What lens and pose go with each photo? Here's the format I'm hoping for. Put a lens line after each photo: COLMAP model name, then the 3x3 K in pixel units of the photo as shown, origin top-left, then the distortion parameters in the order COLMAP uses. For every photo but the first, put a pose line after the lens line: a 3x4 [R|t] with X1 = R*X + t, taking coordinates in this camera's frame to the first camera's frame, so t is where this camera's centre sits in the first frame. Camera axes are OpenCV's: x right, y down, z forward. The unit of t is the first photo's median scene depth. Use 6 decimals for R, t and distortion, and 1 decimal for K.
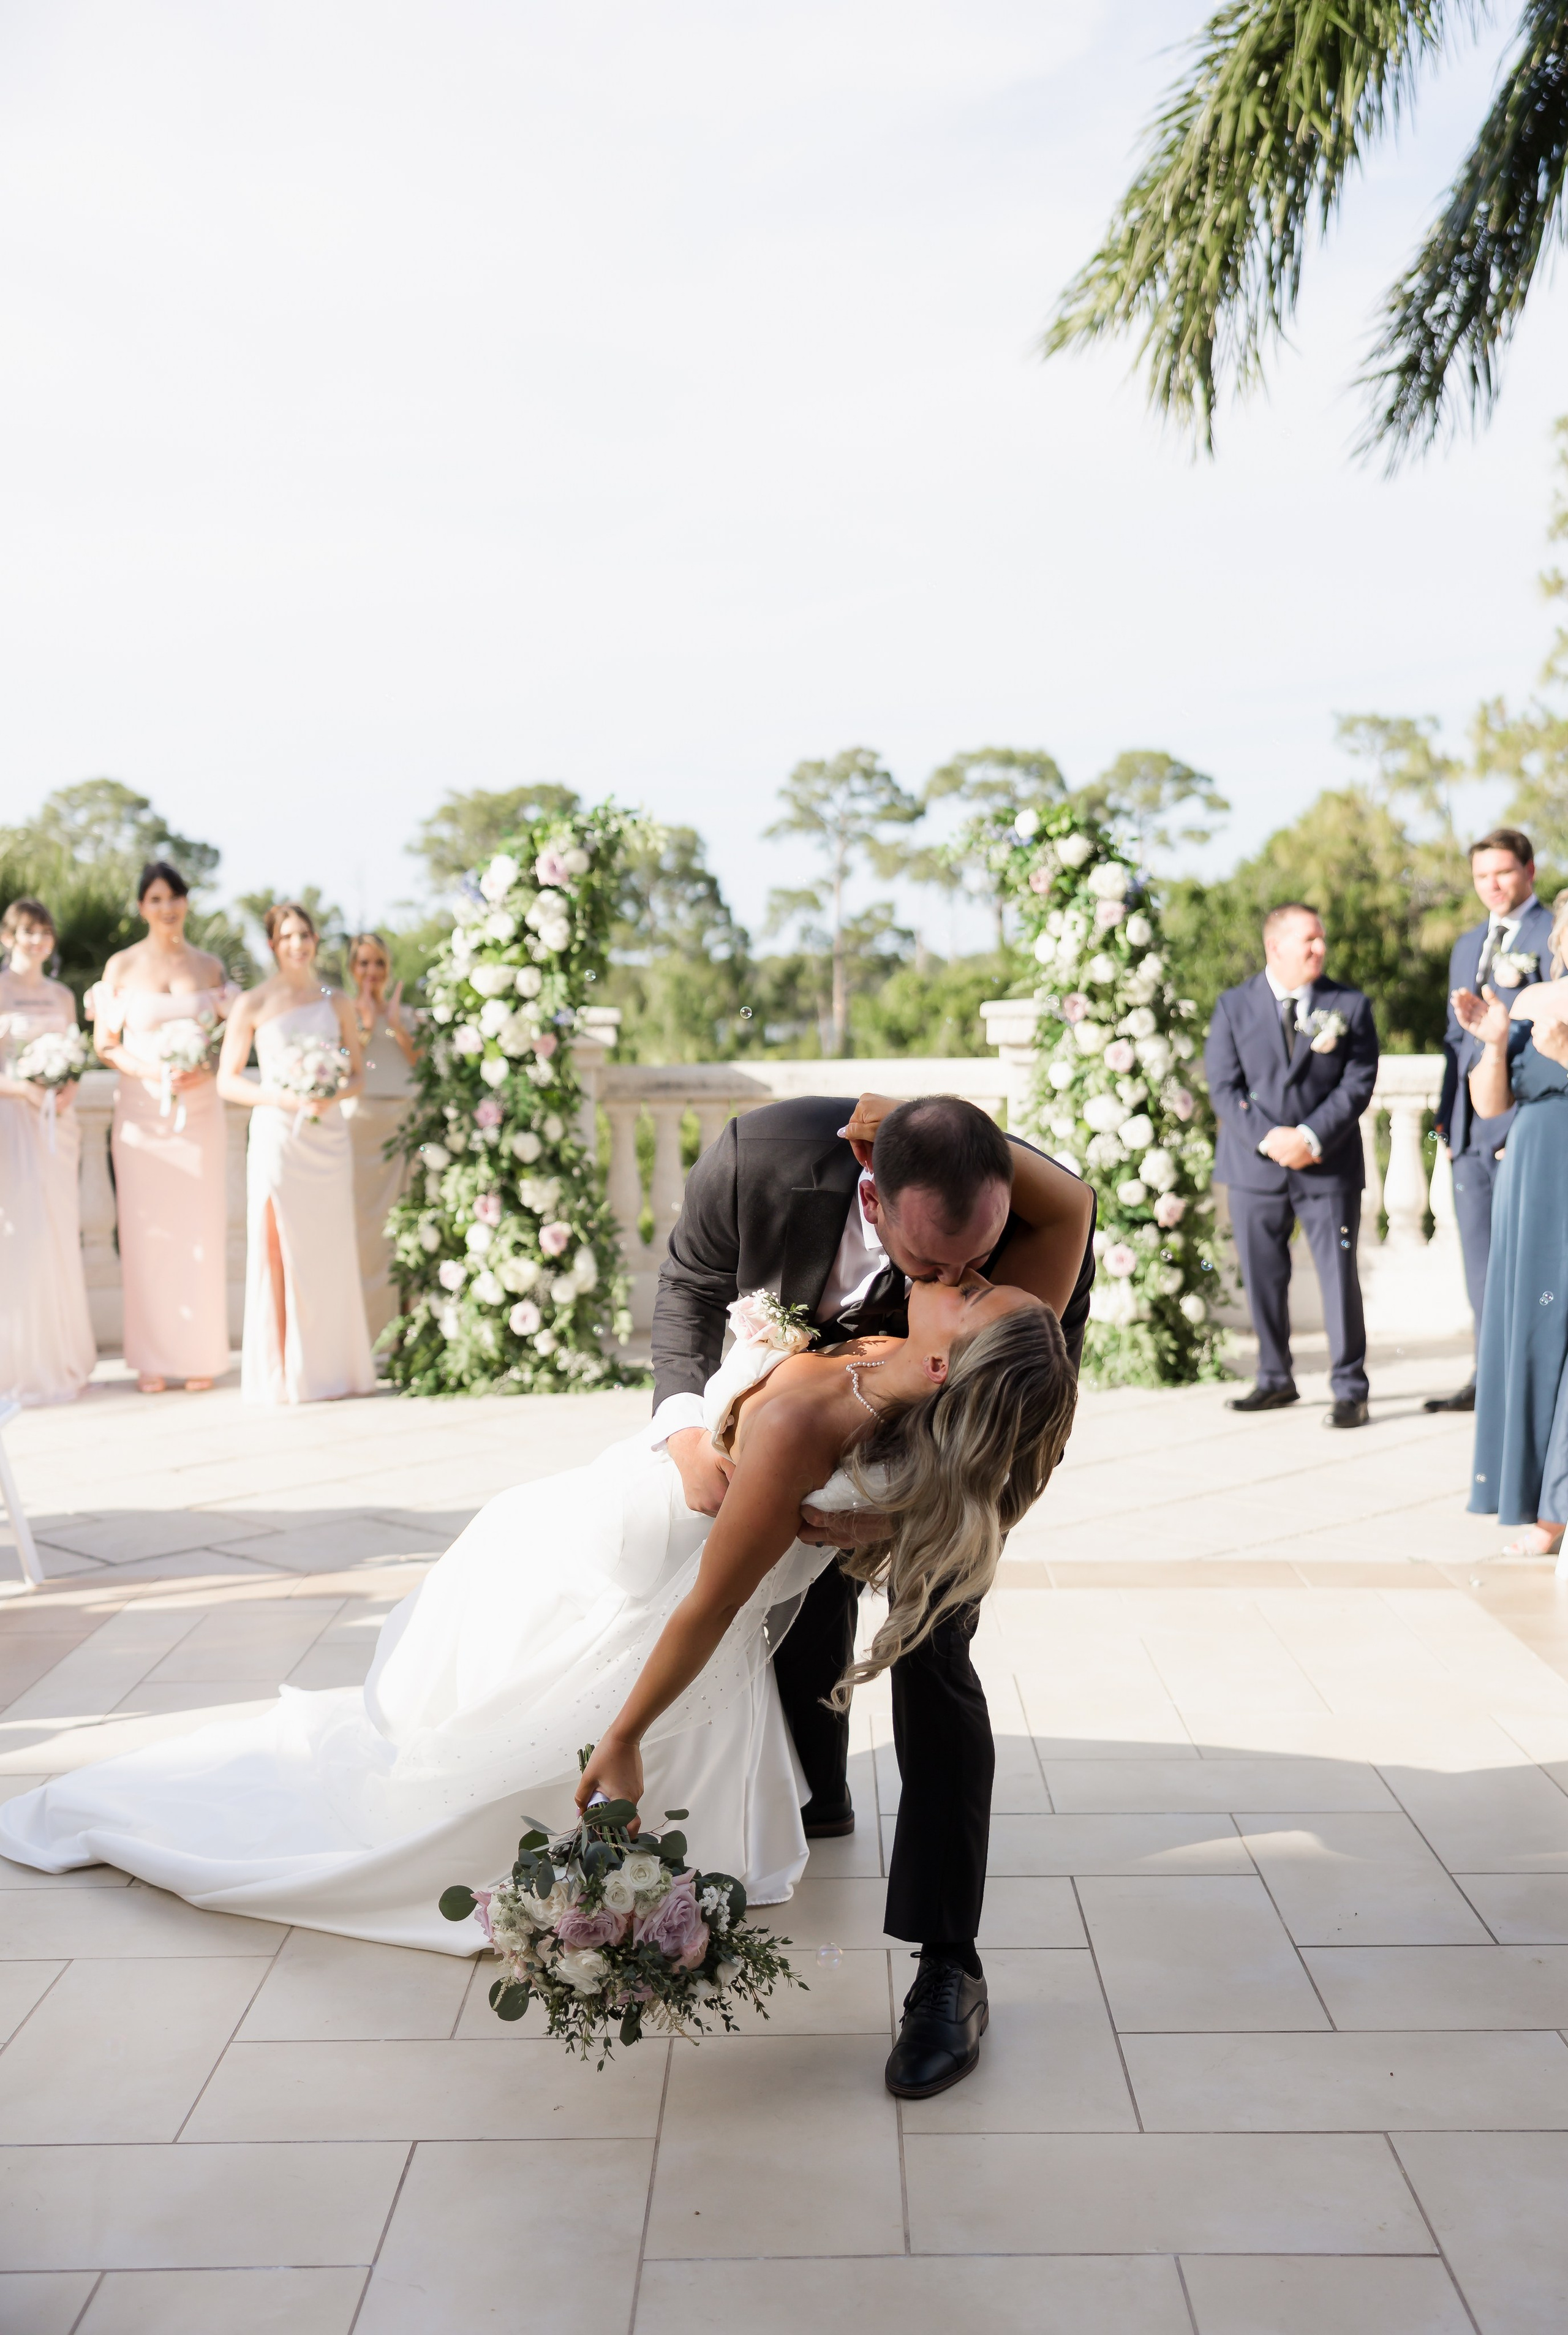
lens RADIAL K [[2565.0, 0, 843.2], [0, 2565.0, 1204.4], [0, 0, 1]] dist [0.000527, 0.001550]
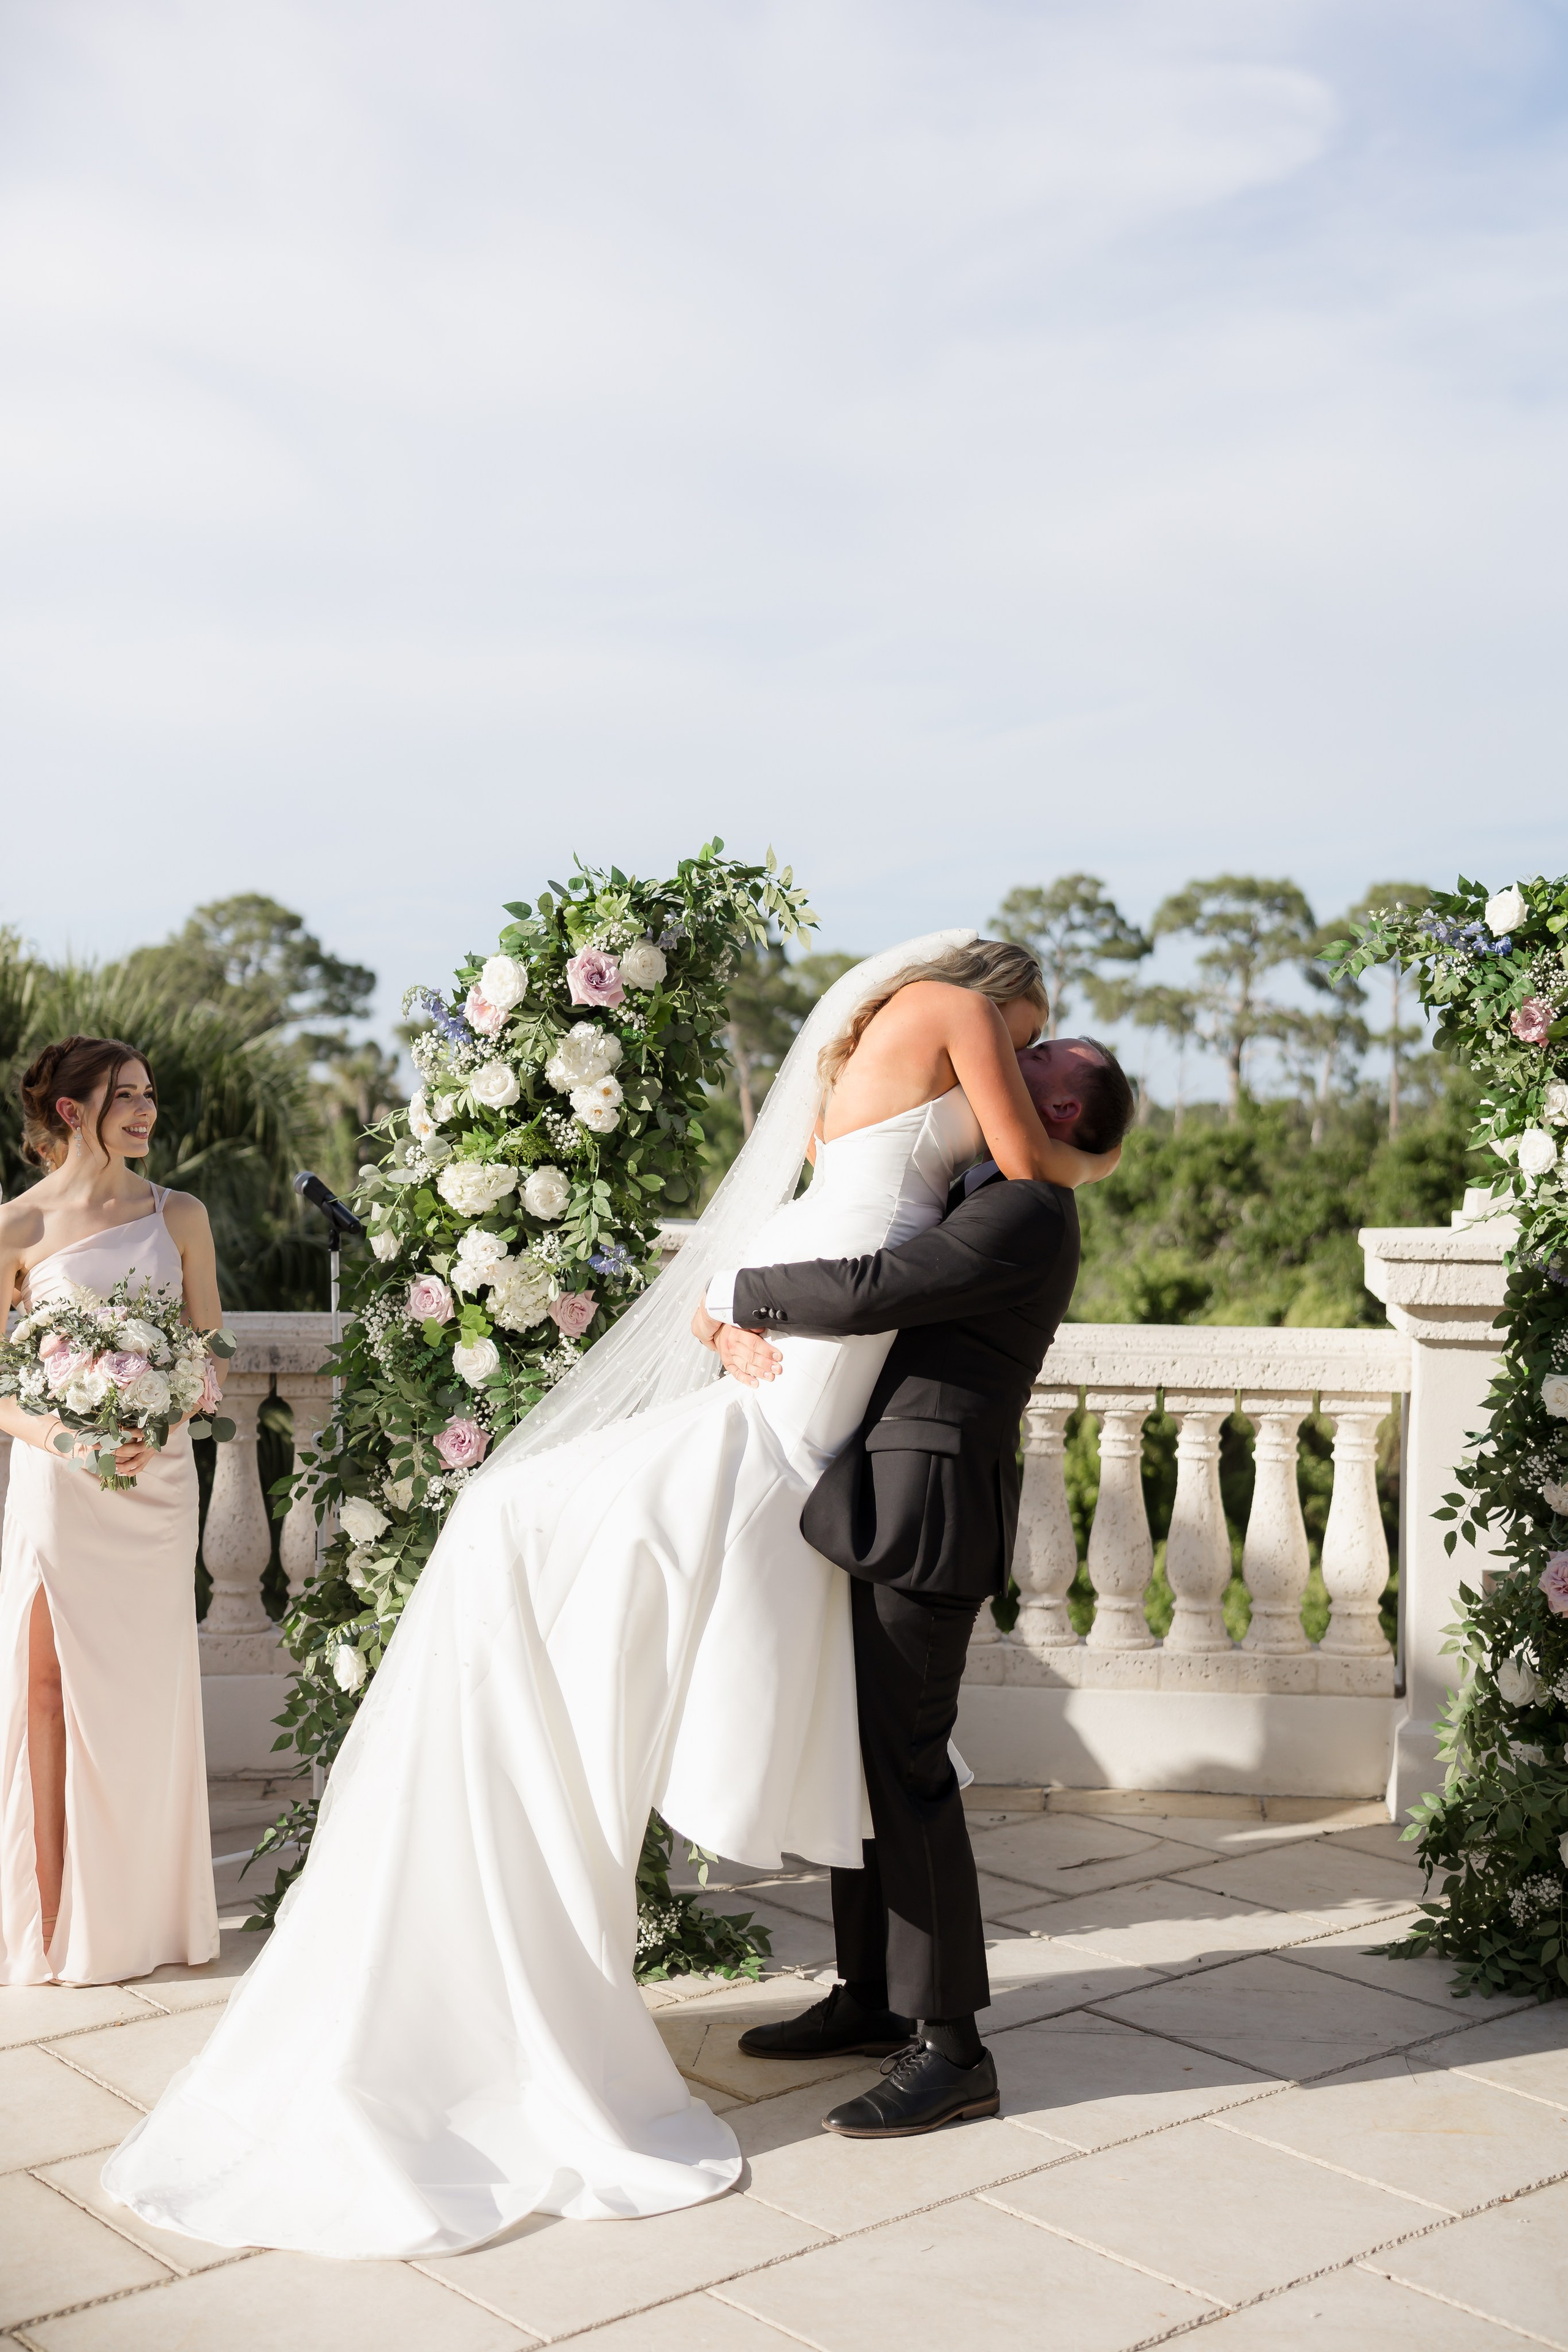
lens RADIAL K [[2745.0, 0, 880.0], [0, 2745.0, 1176.6], [0, 0, 1]] dist [0.001384, -0.020830]
pose [[0.997798, 0.024429, -0.061658, -0.019680], [-0.028610, 0.997285, -0.067860, -0.053183], [0.059833, 0.069474, 0.995788, 0.439035]]
